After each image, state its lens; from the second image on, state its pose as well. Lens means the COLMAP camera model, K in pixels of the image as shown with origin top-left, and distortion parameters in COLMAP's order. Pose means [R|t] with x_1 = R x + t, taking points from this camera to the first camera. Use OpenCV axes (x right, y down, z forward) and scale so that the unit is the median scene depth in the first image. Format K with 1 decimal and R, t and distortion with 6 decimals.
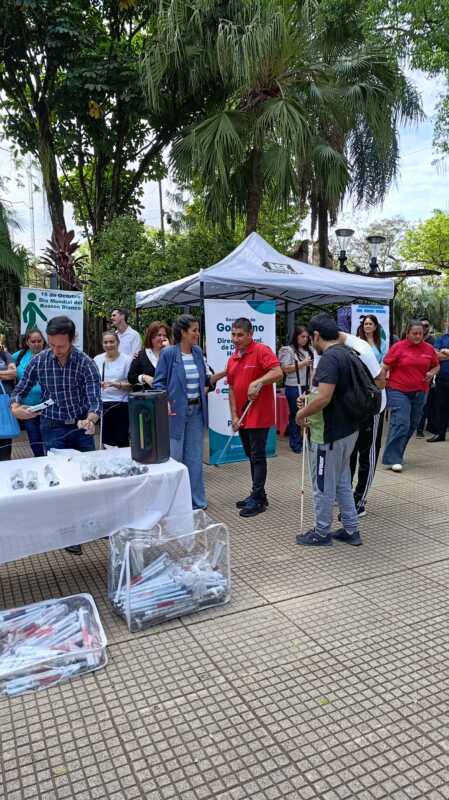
lens RADIAL K [[547.9, 0, 230.1], [0, 547.9, 397.0], [0, 0, 1]] dist [0.037687, -0.056804]
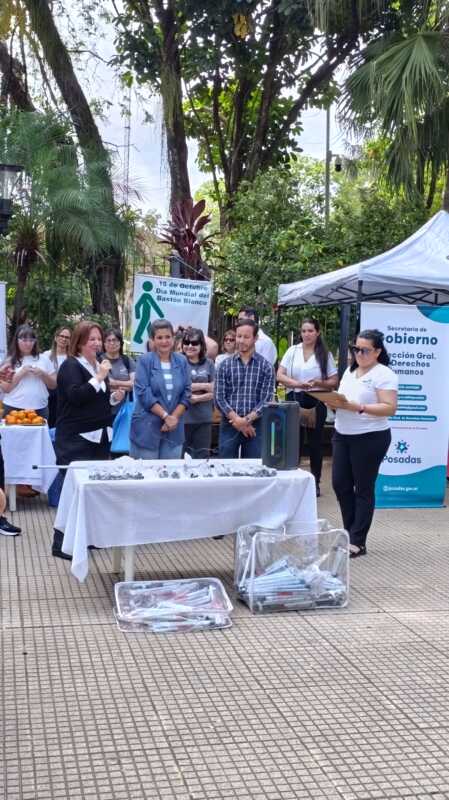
lens RADIAL K [[963.0, 0, 224.5], [0, 963.0, 400.0], [0, 0, 1]] dist [0.200056, -0.815919]
pose [[0.974181, 0.058313, -0.218106, 0.052521], [-0.068545, 0.996860, -0.039636, 0.024590], [0.215110, 0.053562, 0.975120, -0.296869]]
